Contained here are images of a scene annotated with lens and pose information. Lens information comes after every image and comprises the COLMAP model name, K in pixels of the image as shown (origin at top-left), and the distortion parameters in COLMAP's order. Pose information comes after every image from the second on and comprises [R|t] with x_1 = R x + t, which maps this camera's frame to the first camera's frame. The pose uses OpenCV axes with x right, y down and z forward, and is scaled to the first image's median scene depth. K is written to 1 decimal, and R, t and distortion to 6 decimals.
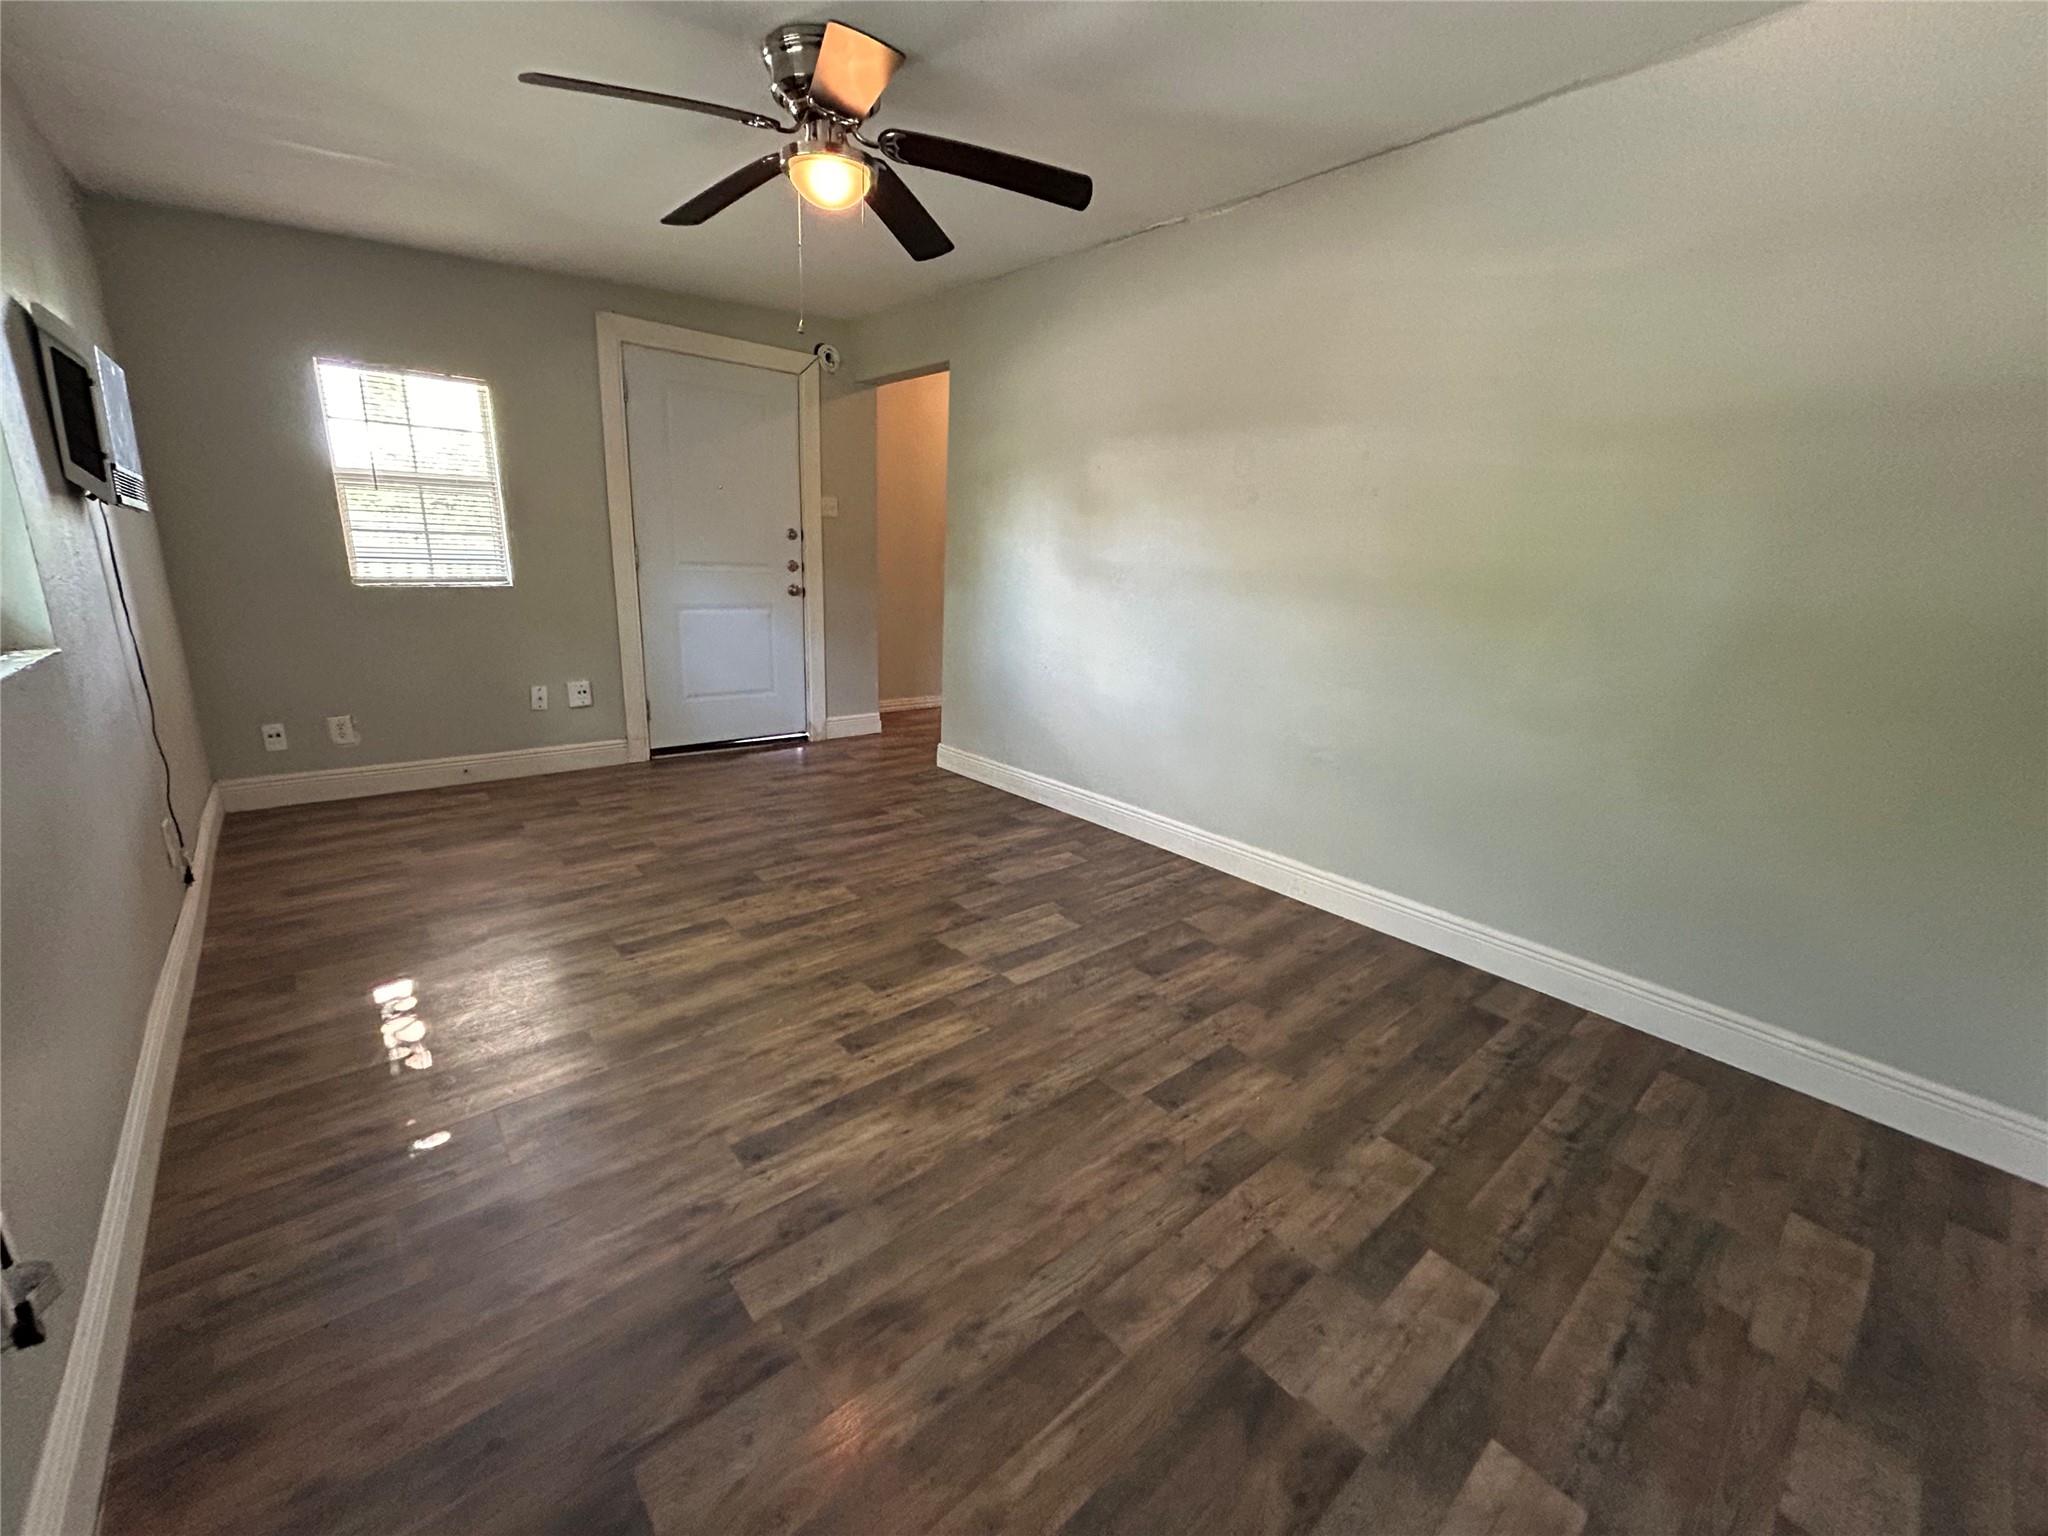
lens RADIAL K [[821.3, 0, 1025.0], [0, 821.3, 765.4], [0, 0, 1]] dist [-0.002281, 0.000571]
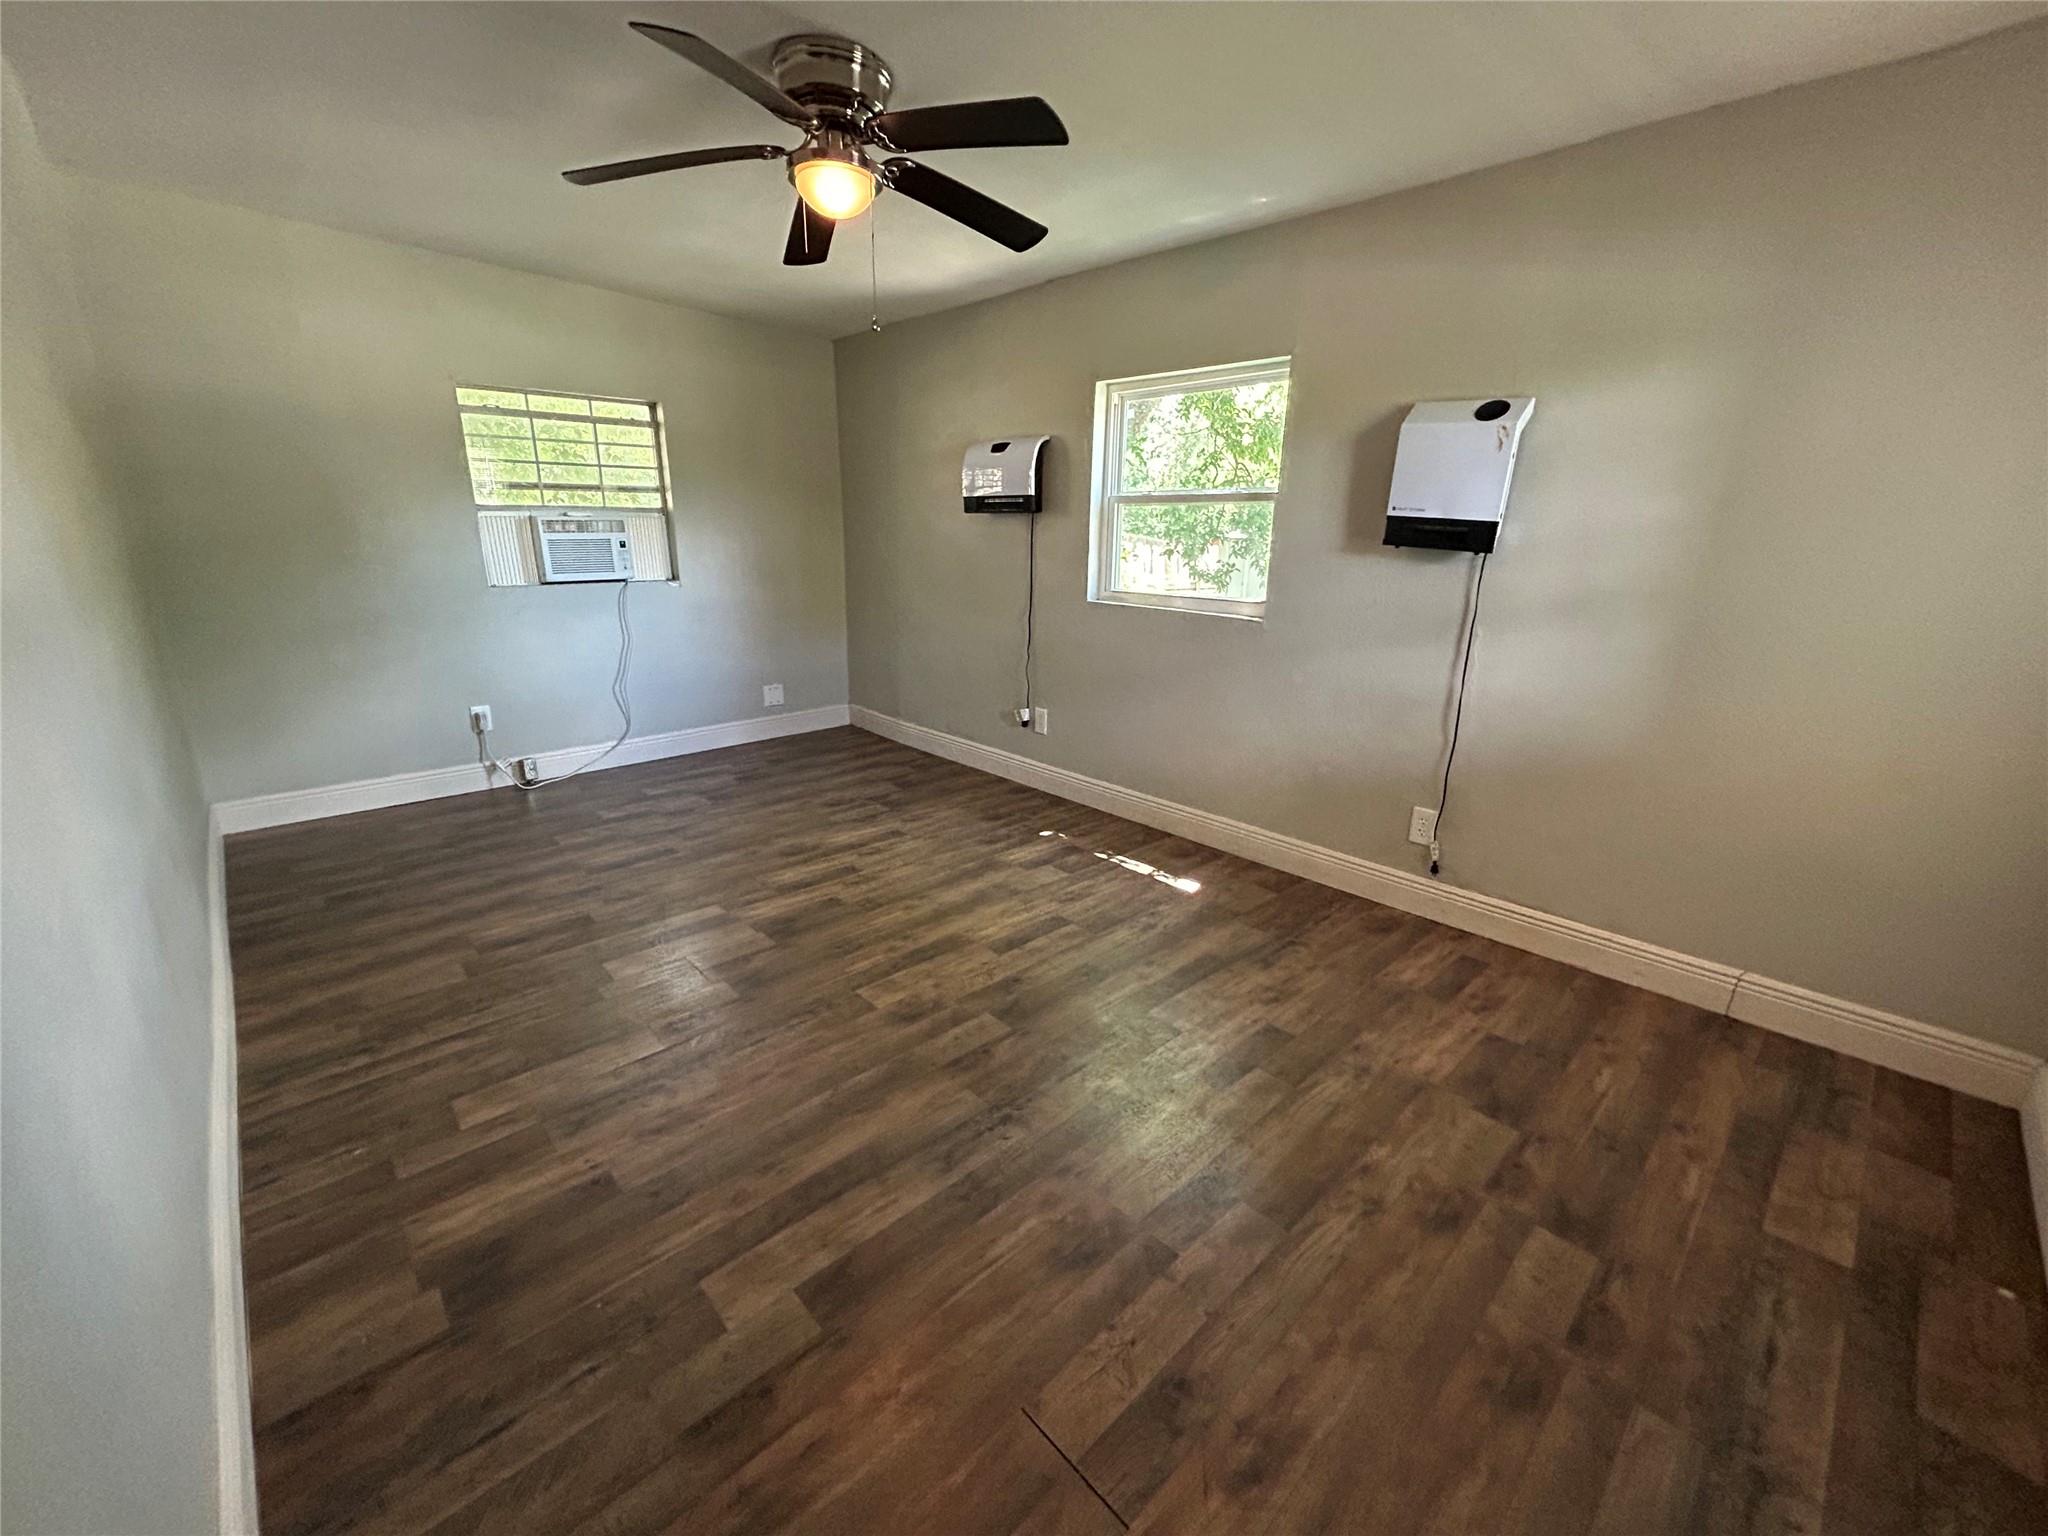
lens RADIAL K [[821.1, 0, 1030.4], [0, 821.1, 774.3], [0, 0, 1]] dist [-0.000804, -0.000035]
pose [[-0.997469, -0.038778, -0.059598, -0.346524], [-0.064408, 0.847856, 0.526300, -0.497855], [0.030122, 0.528807, -0.848208, 1.727124]]
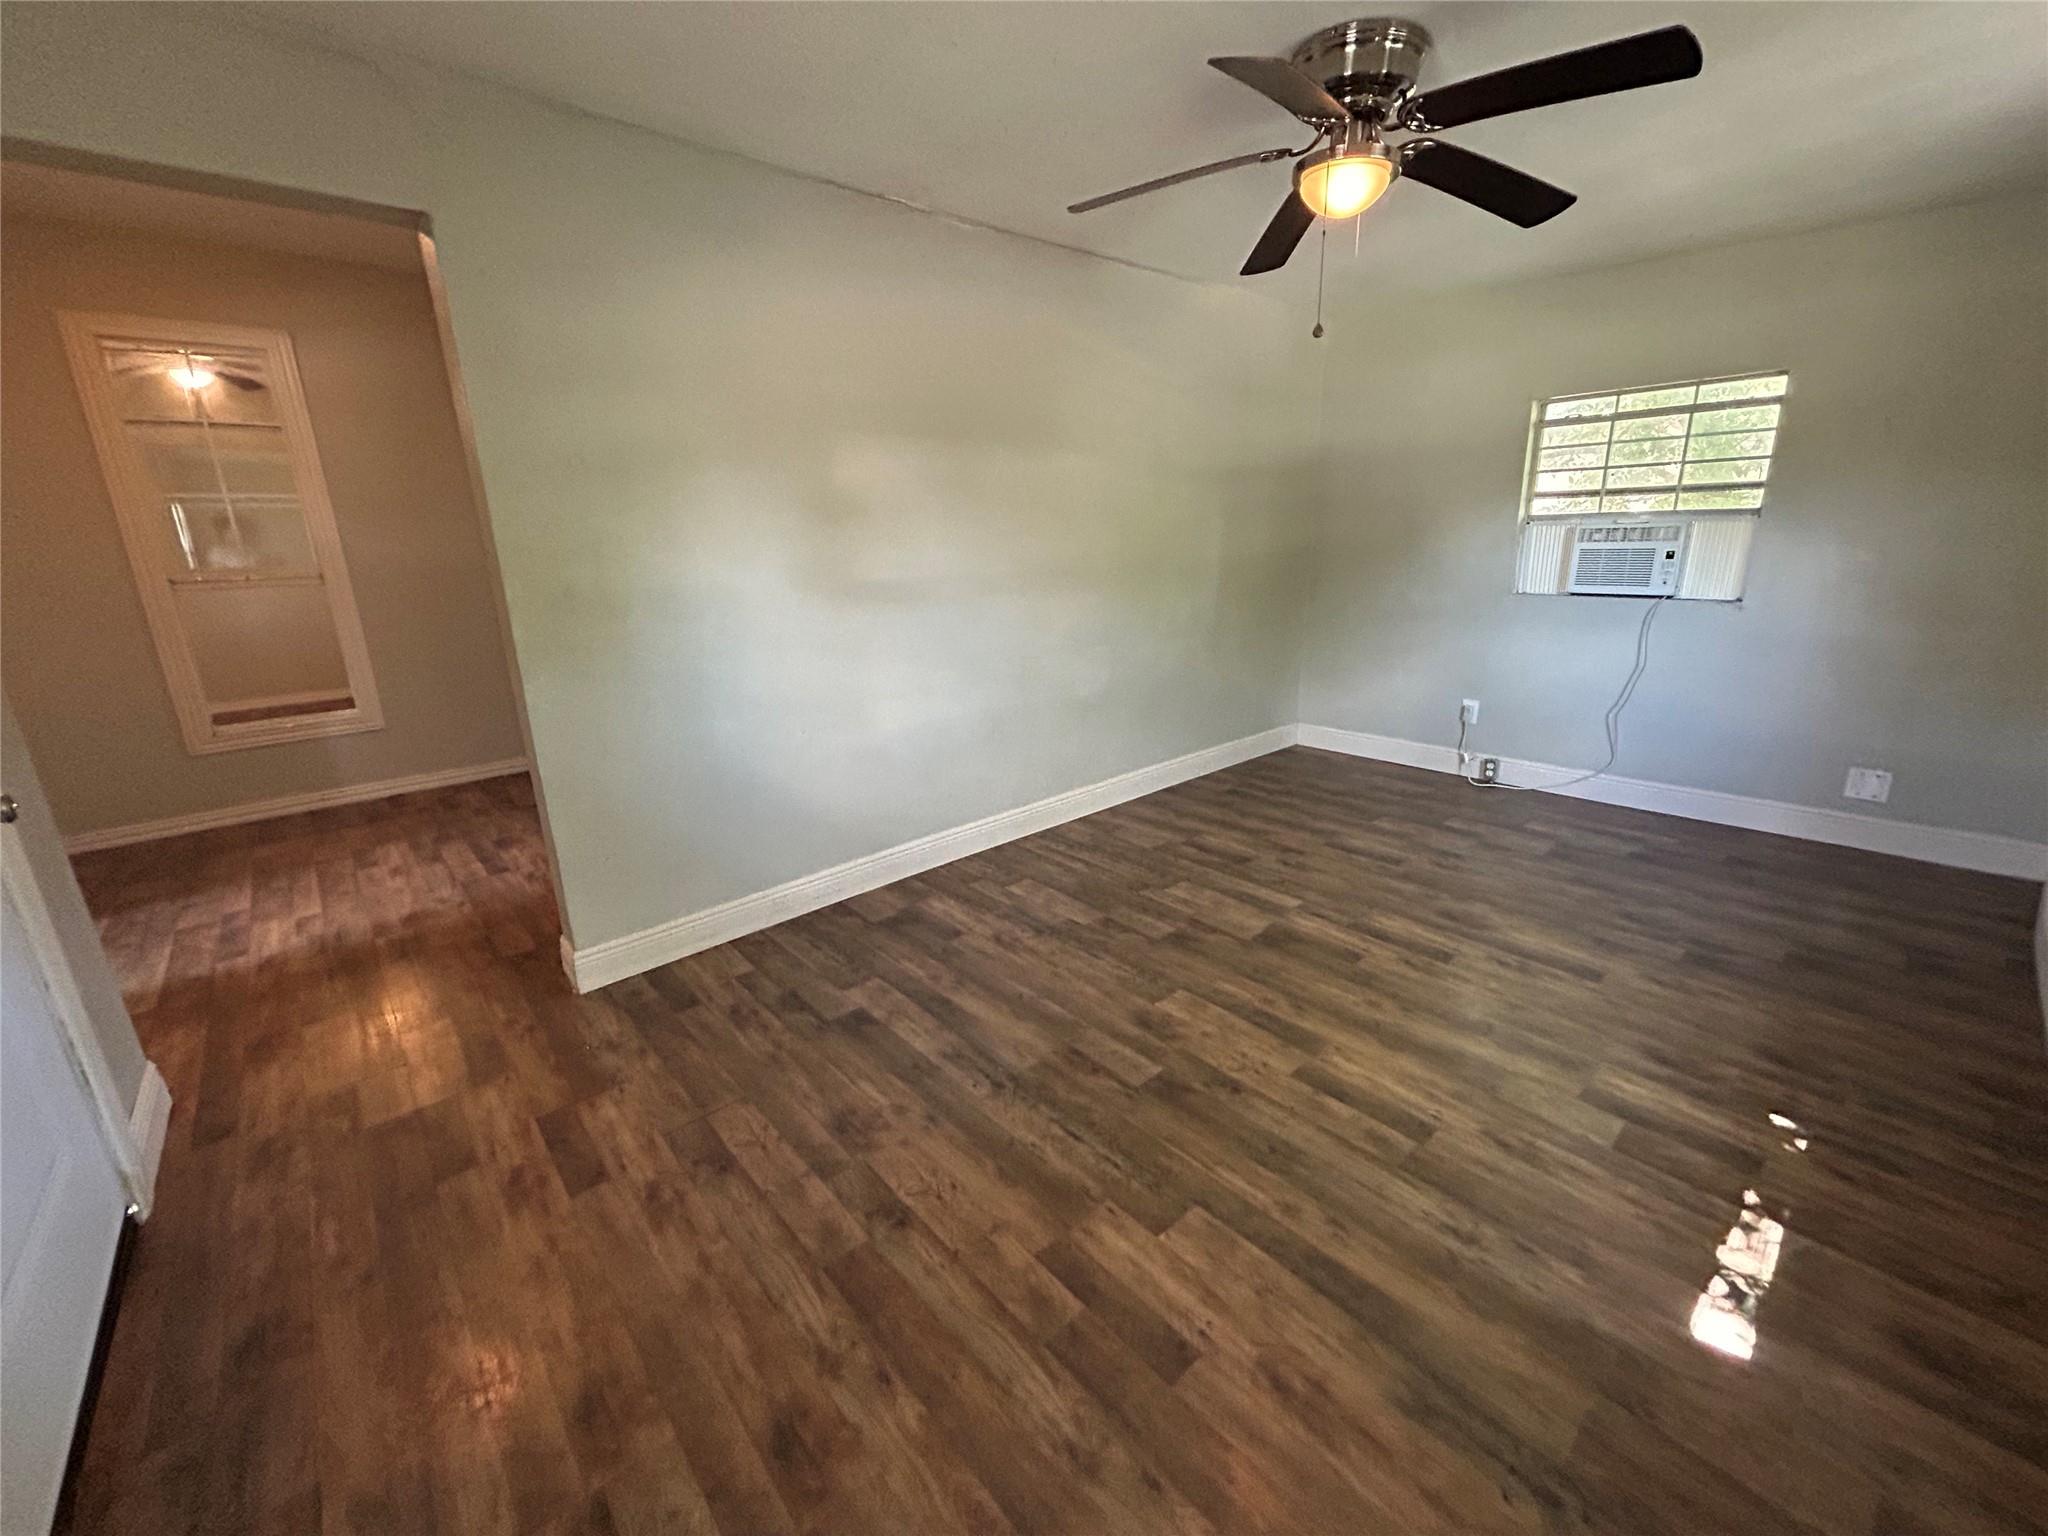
lens RADIAL K [[826.0, 0, 1016.8], [0, 826.0, 767.7], [0, 0, 1]] dist [0.000547, -0.000202]
pose [[-0.006448, -0.318027, 0.948060, -1.027256], [0.285191, 0.908120, 0.306569, -0.391405], [-0.958449, 0.272355, 0.084843, 1.125624]]
